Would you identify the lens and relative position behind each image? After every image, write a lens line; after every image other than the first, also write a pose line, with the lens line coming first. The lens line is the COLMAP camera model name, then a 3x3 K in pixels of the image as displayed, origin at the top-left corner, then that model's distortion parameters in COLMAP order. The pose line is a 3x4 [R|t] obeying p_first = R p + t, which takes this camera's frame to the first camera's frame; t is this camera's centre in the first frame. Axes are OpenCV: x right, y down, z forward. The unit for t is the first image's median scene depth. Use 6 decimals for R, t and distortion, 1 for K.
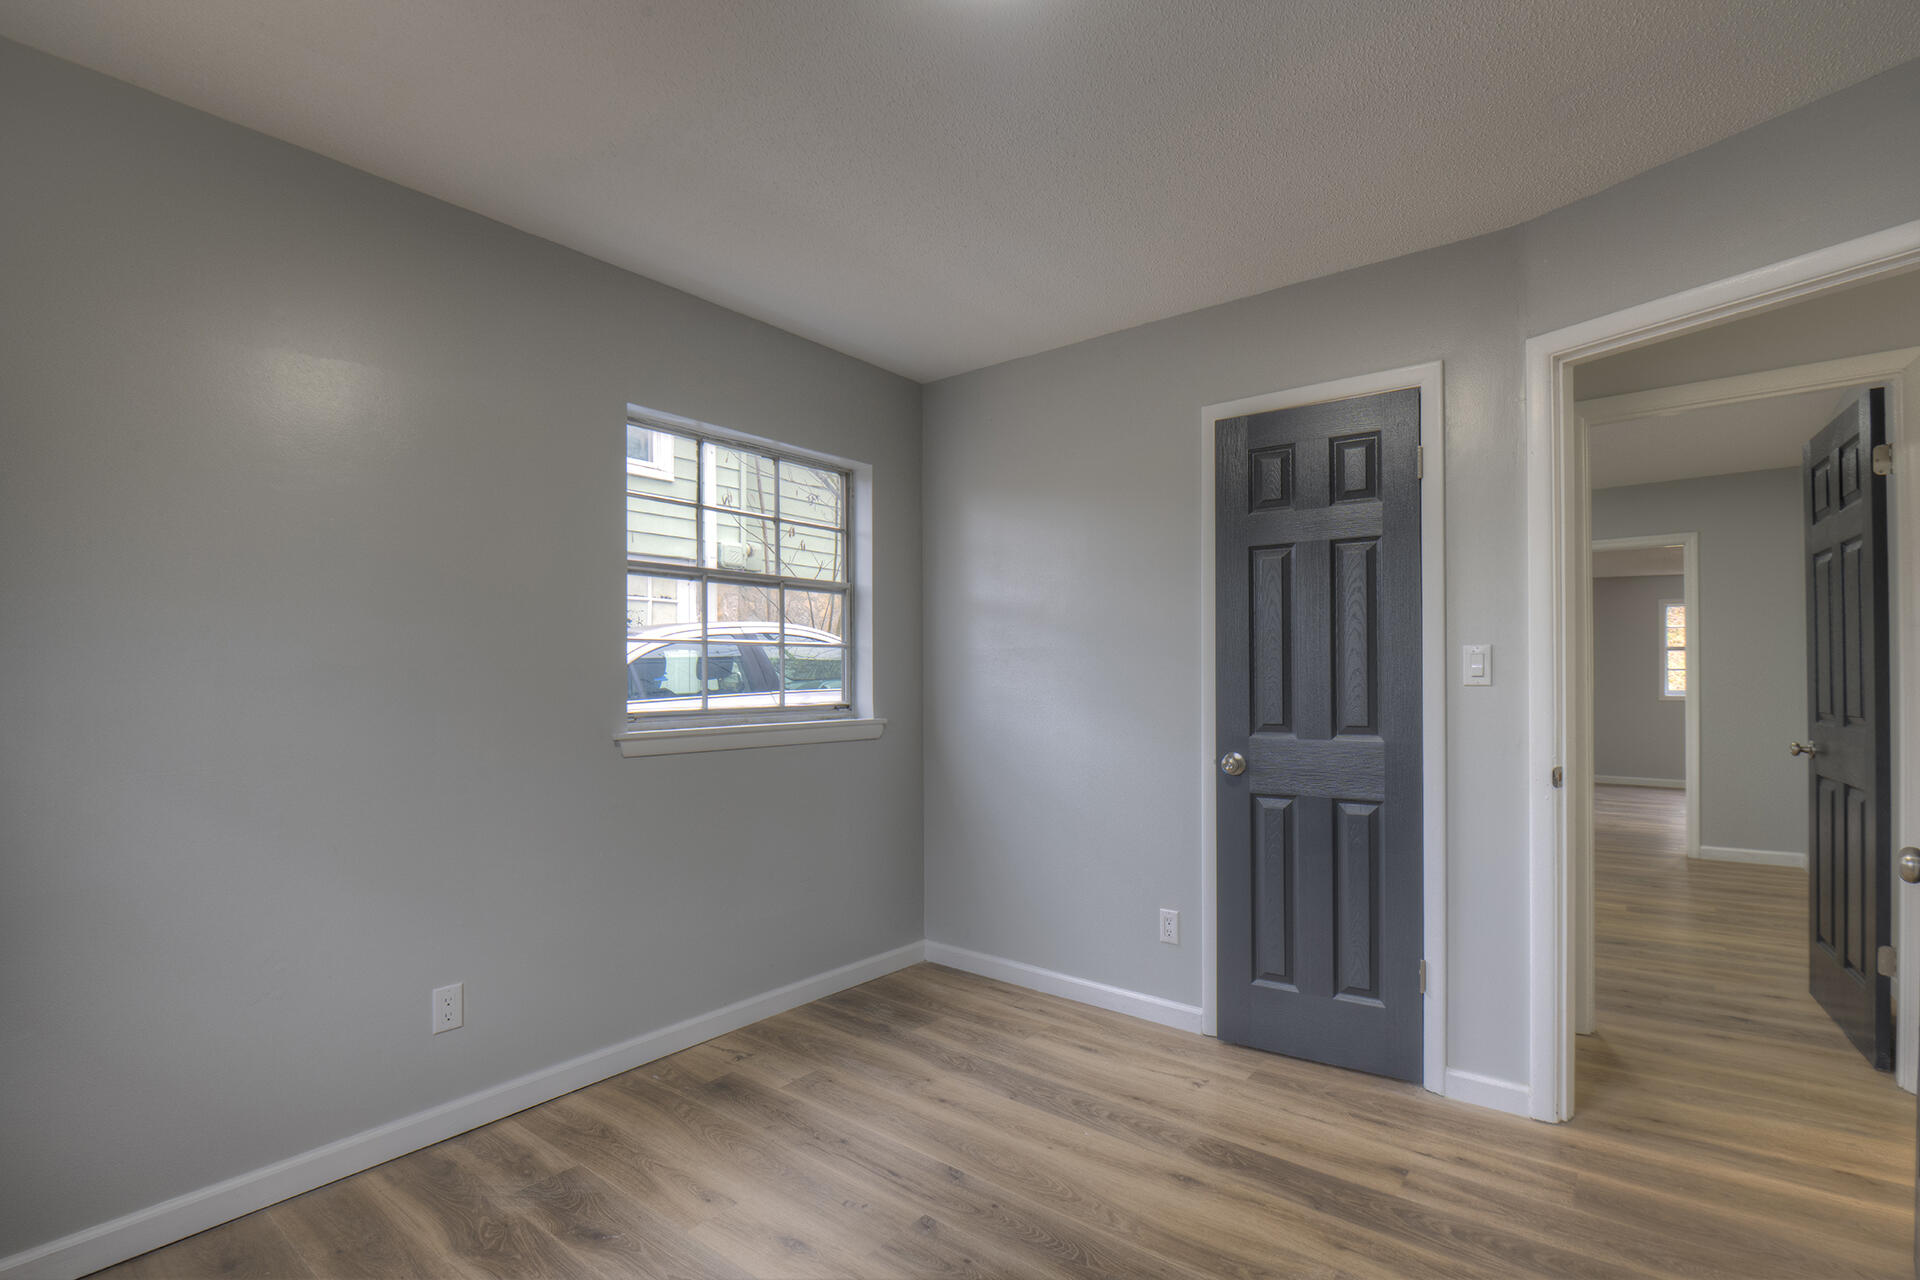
lens RADIAL K [[903.2, 0, 987.8], [0, 903.2, 671.4], [0, 0, 1]] dist [-0.000273, -0.000542]
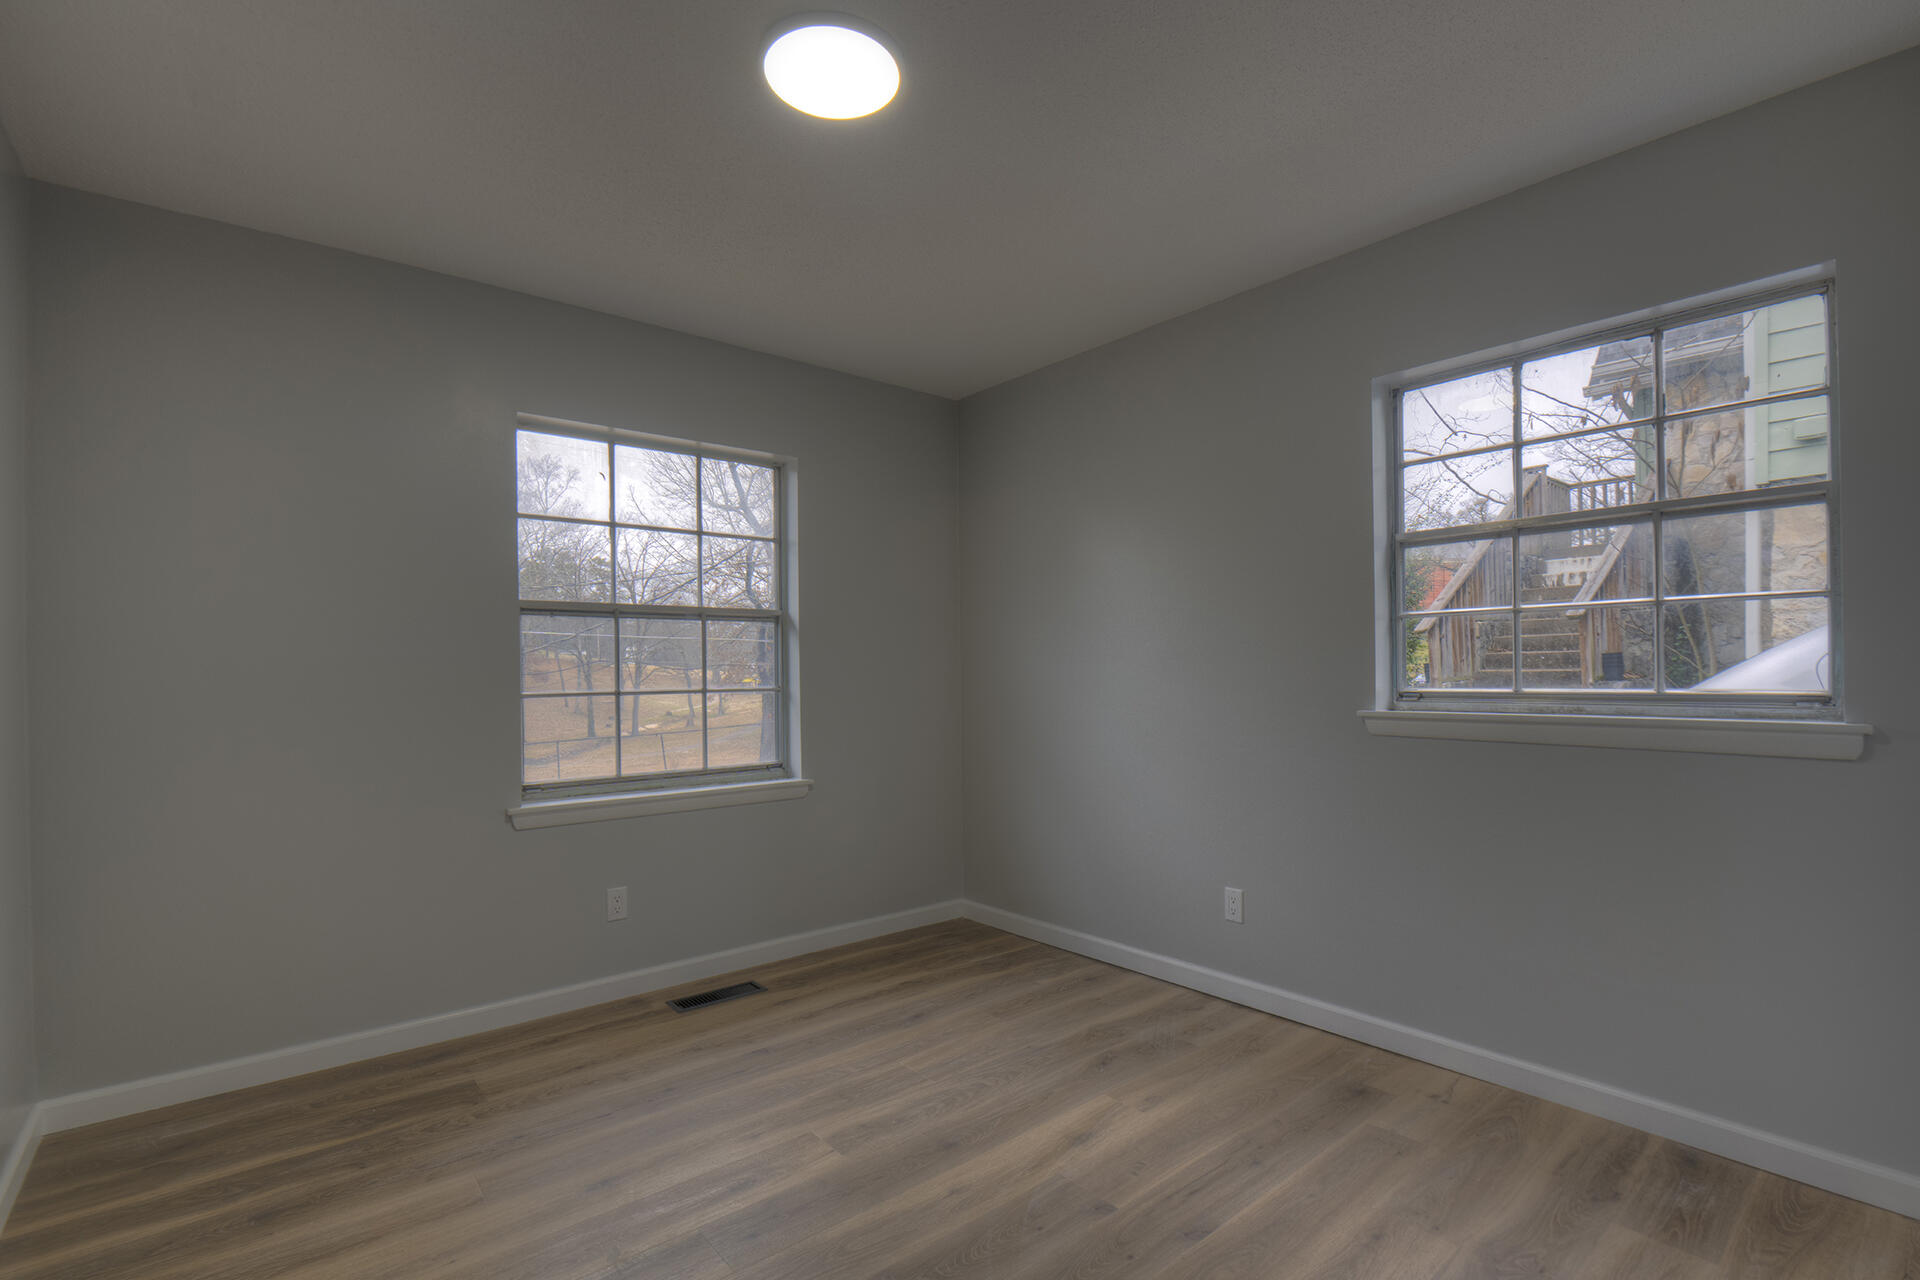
lens RADIAL K [[903.2, 0, 987.8], [0, 903.2, 671.4], [0, 0, 1]] dist [-0.000273, -0.000542]
pose [[-0.197394, 0.010646, -0.980267, 0.624153], [0.014911, 0.999858, 0.007856, 0.011239], [0.980211, -0.013066, -0.197524, 0.736756]]
